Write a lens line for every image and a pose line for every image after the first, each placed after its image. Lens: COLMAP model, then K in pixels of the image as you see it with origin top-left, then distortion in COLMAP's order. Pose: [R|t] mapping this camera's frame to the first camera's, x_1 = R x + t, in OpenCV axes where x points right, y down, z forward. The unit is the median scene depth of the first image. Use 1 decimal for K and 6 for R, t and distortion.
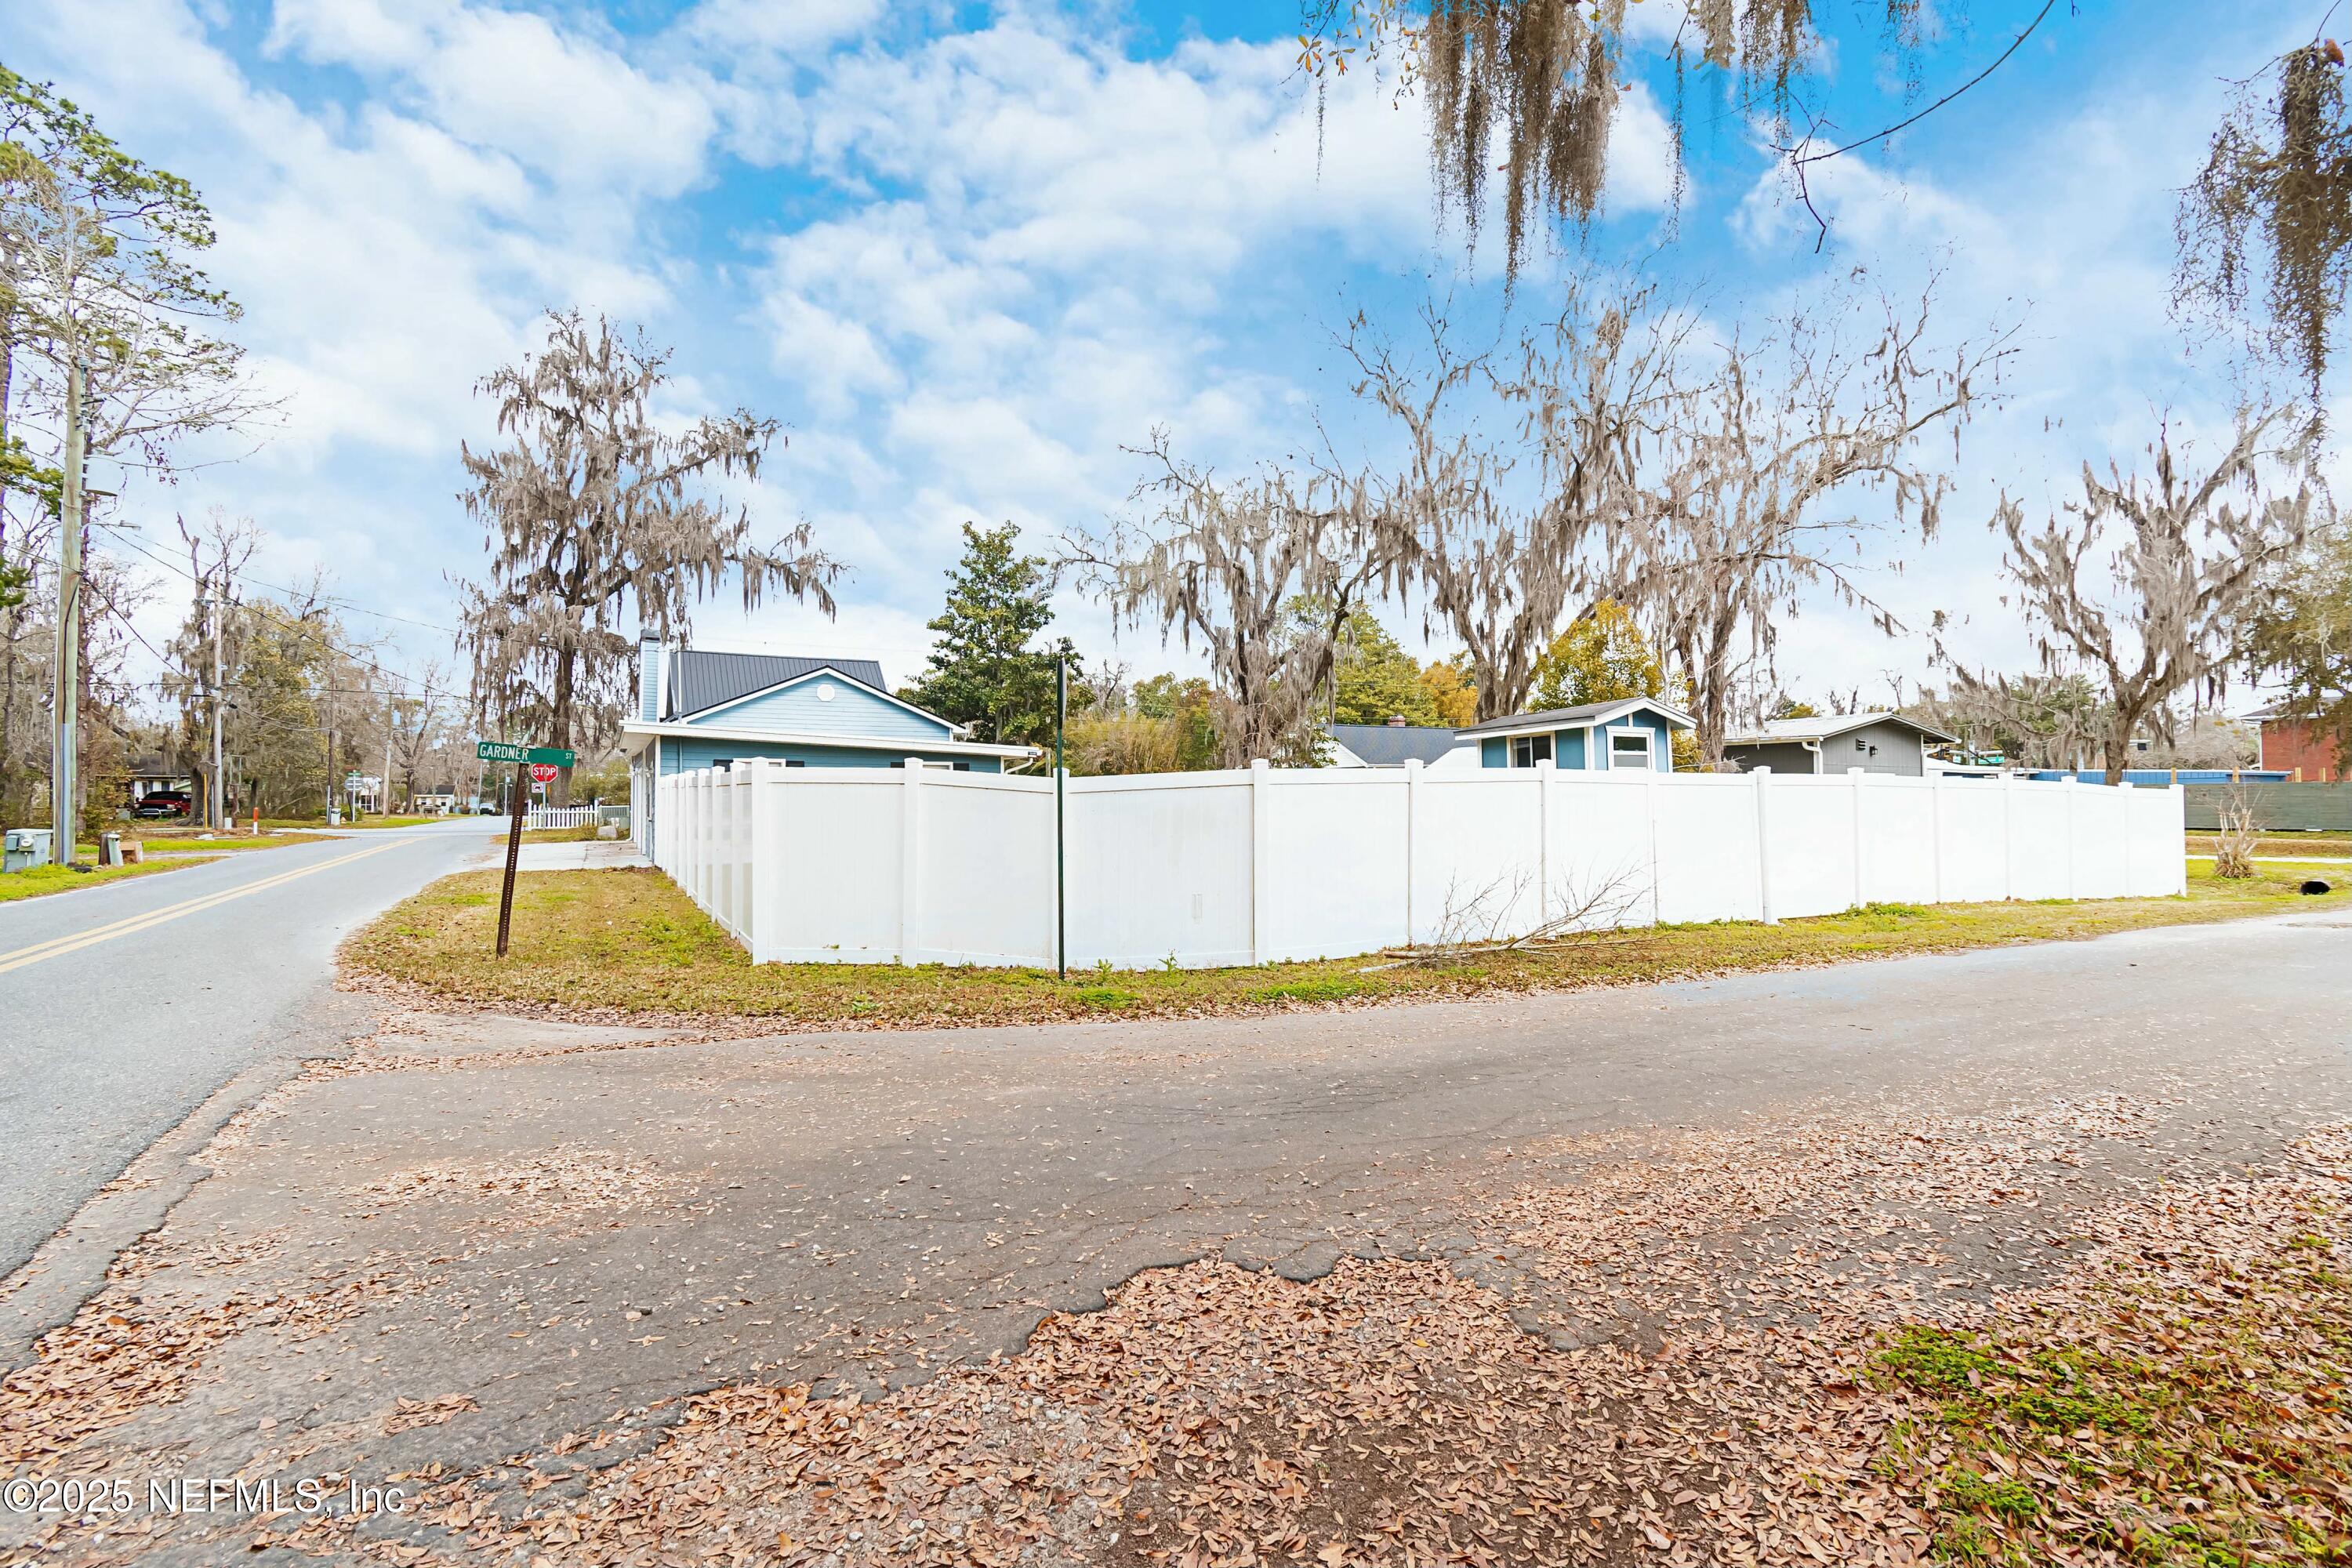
lens RADIAL K [[1098.1, 0, 1176.0], [0, 1098.1, 784.0], [0, 0, 1]] dist [0.017597, 0.000105]
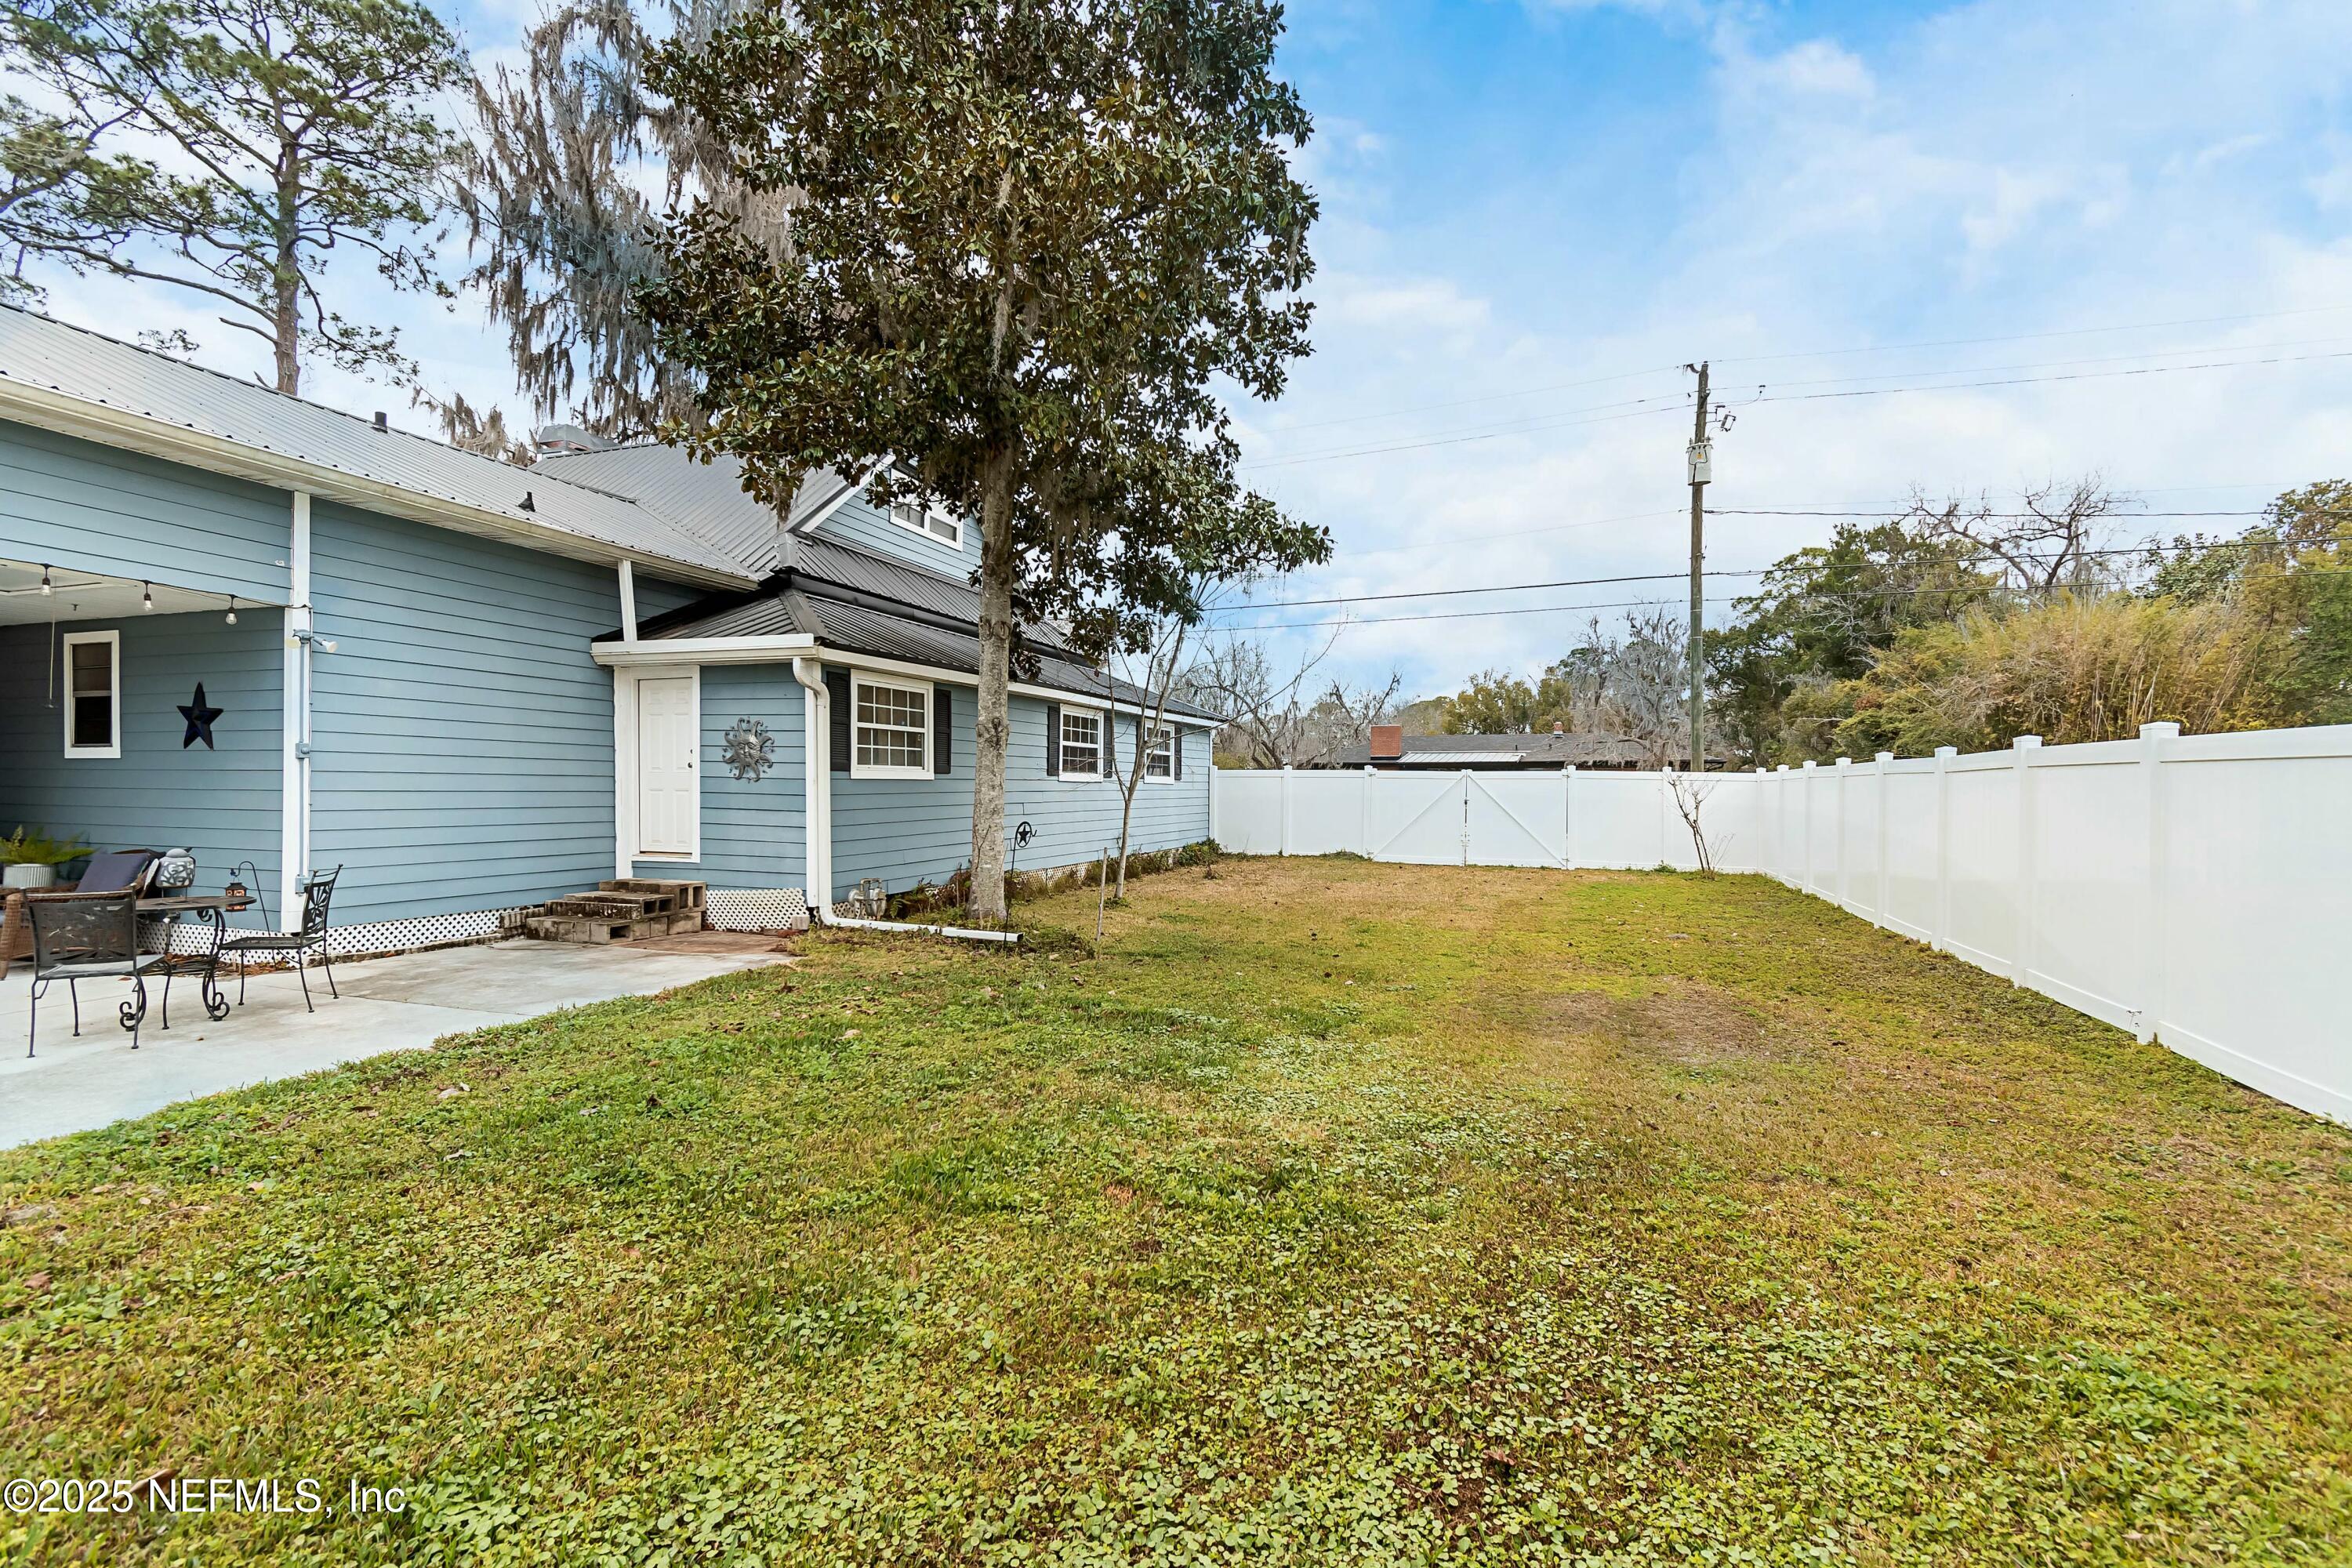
lens RADIAL K [[1041.0, 0, 1187.9], [0, 1041.0, 792.7], [0, 0, 1]] dist [0.001289, -0.001681]
pose [[0.679456, 0.006496, -0.733687, 0.032076], [0.006690, 0.999864, 0.015048, 0.009822], [0.733685, -0.015133, 0.679321, 0.810022]]
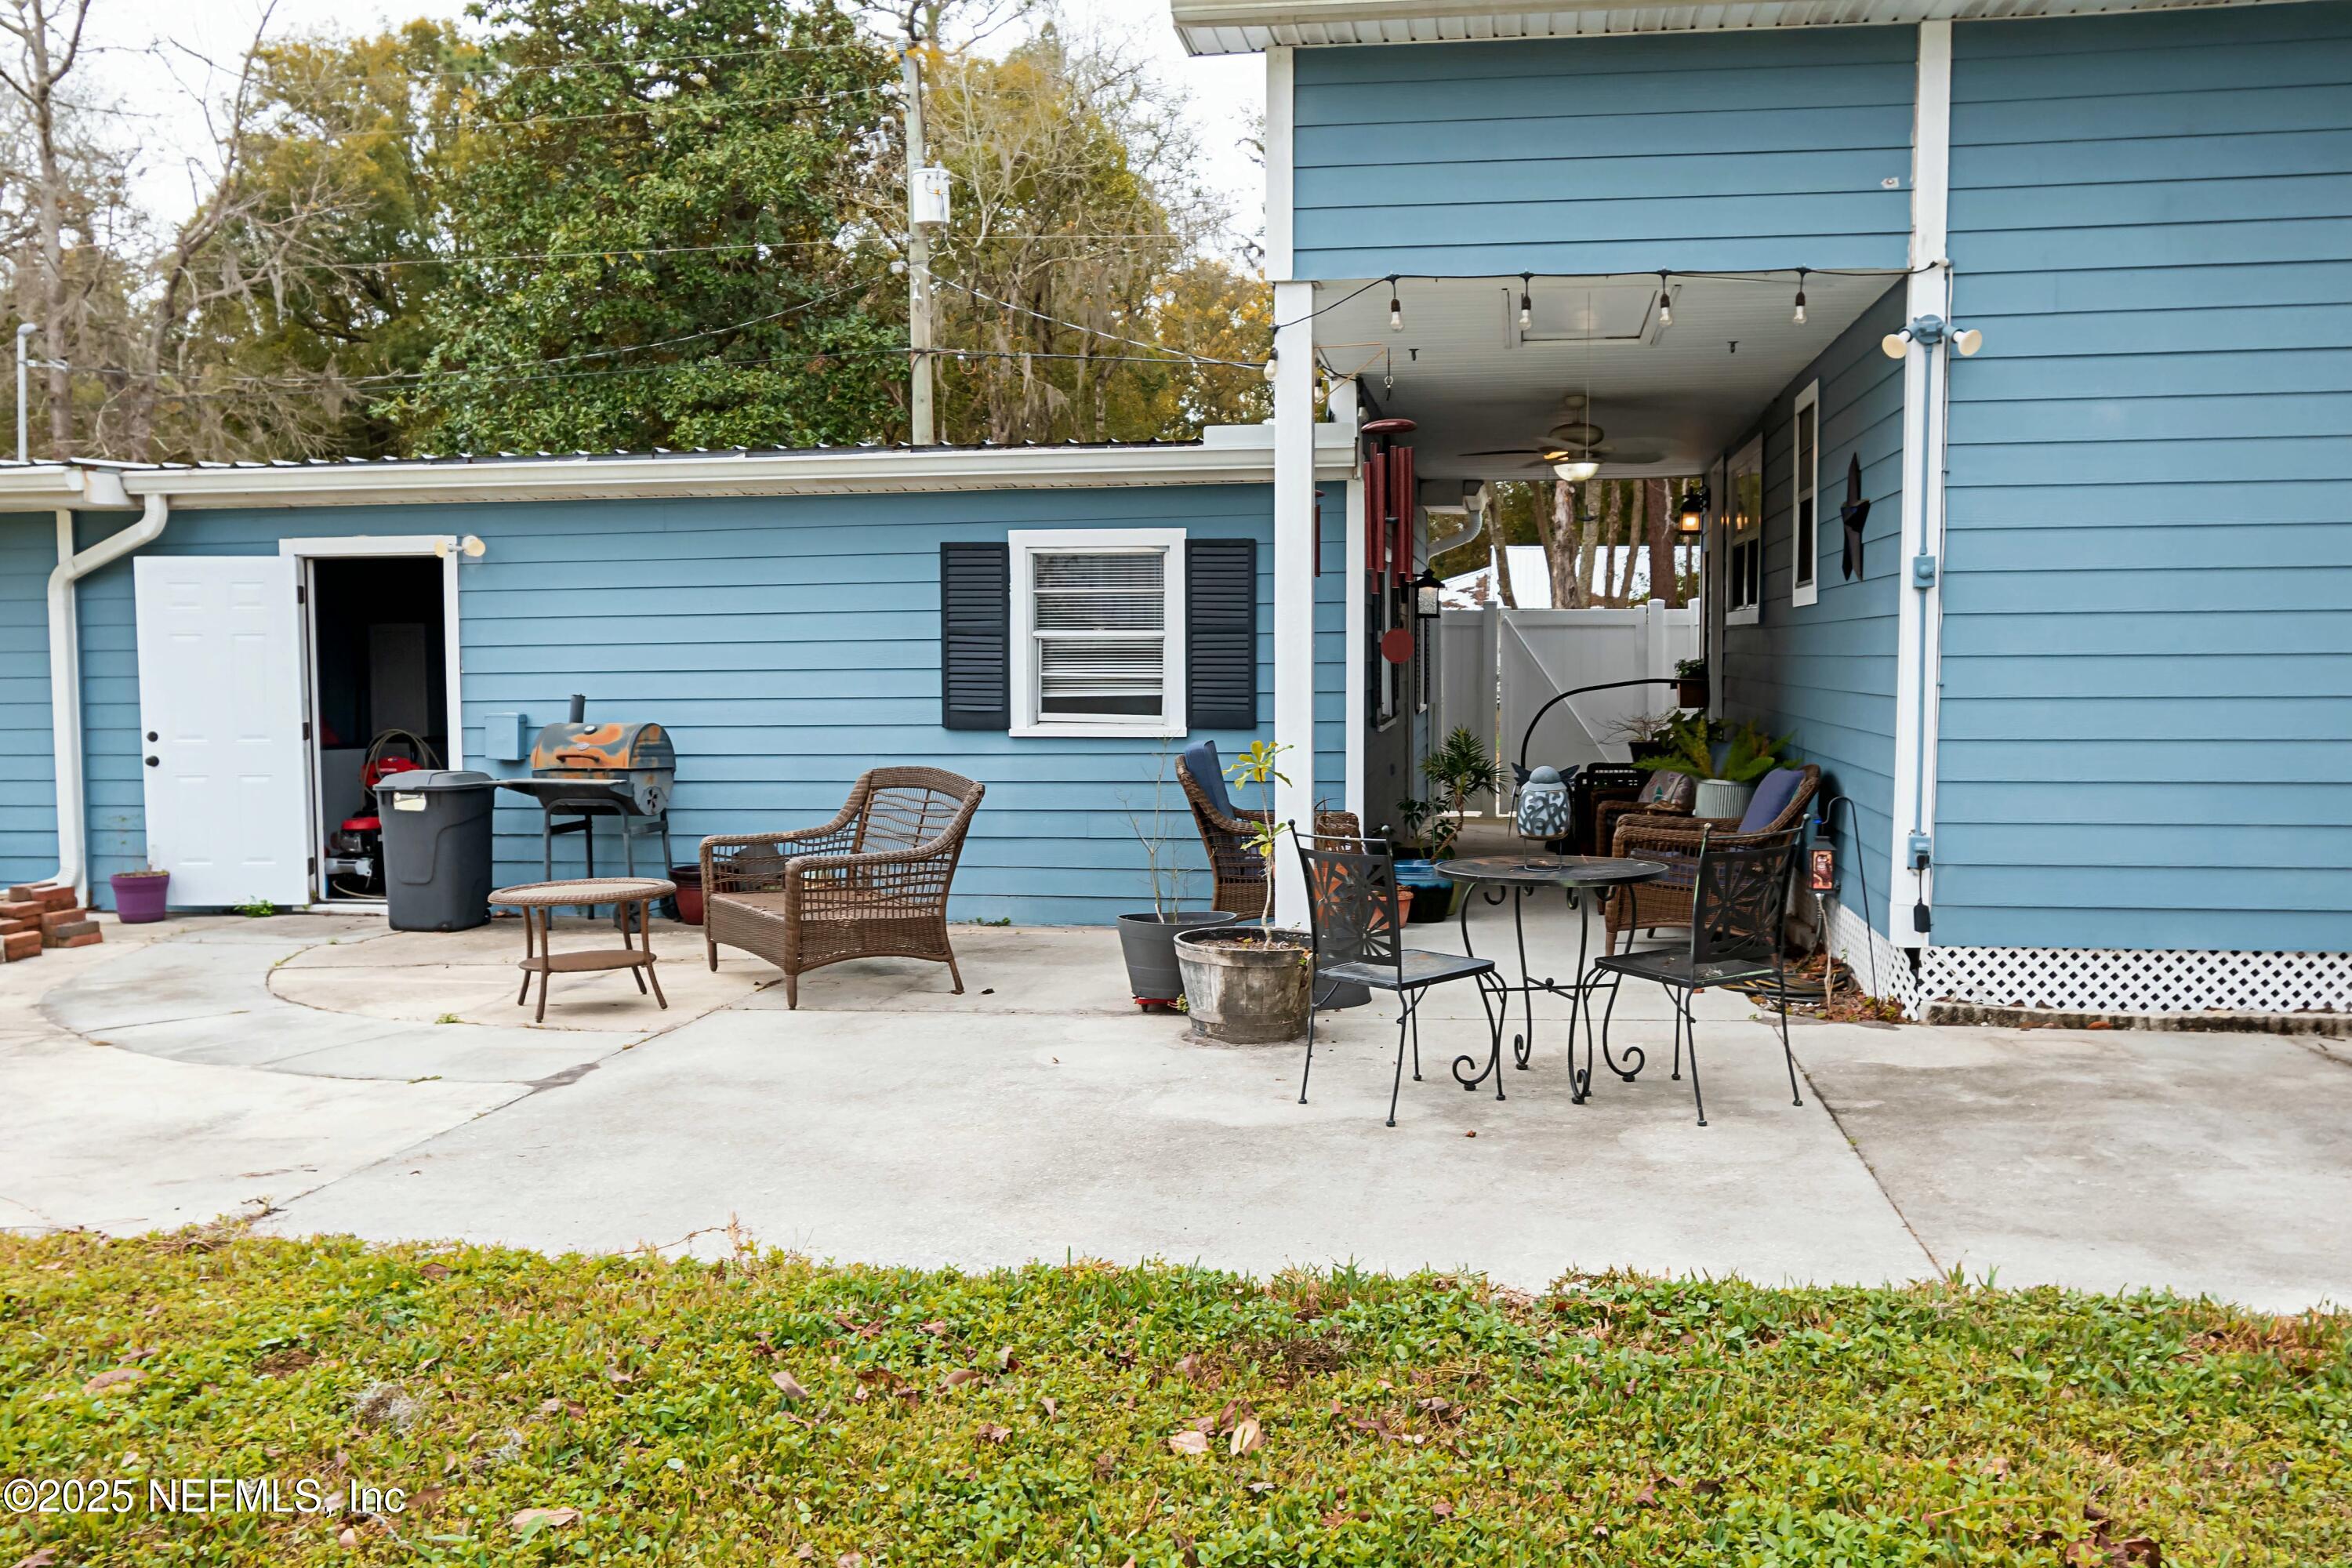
lens RADIAL K [[1981.7, 0, 1176.0], [0, 1981.7, 784.0], [0, 0, 1]] dist [0.009805, -0.008922]
pose [[-0.607302, 0.051140, -0.792823, -0.026494], [0.020741, 0.998607, 0.048526, 0.012165], [0.794200, 0.013026, -0.607517, 0.862809]]
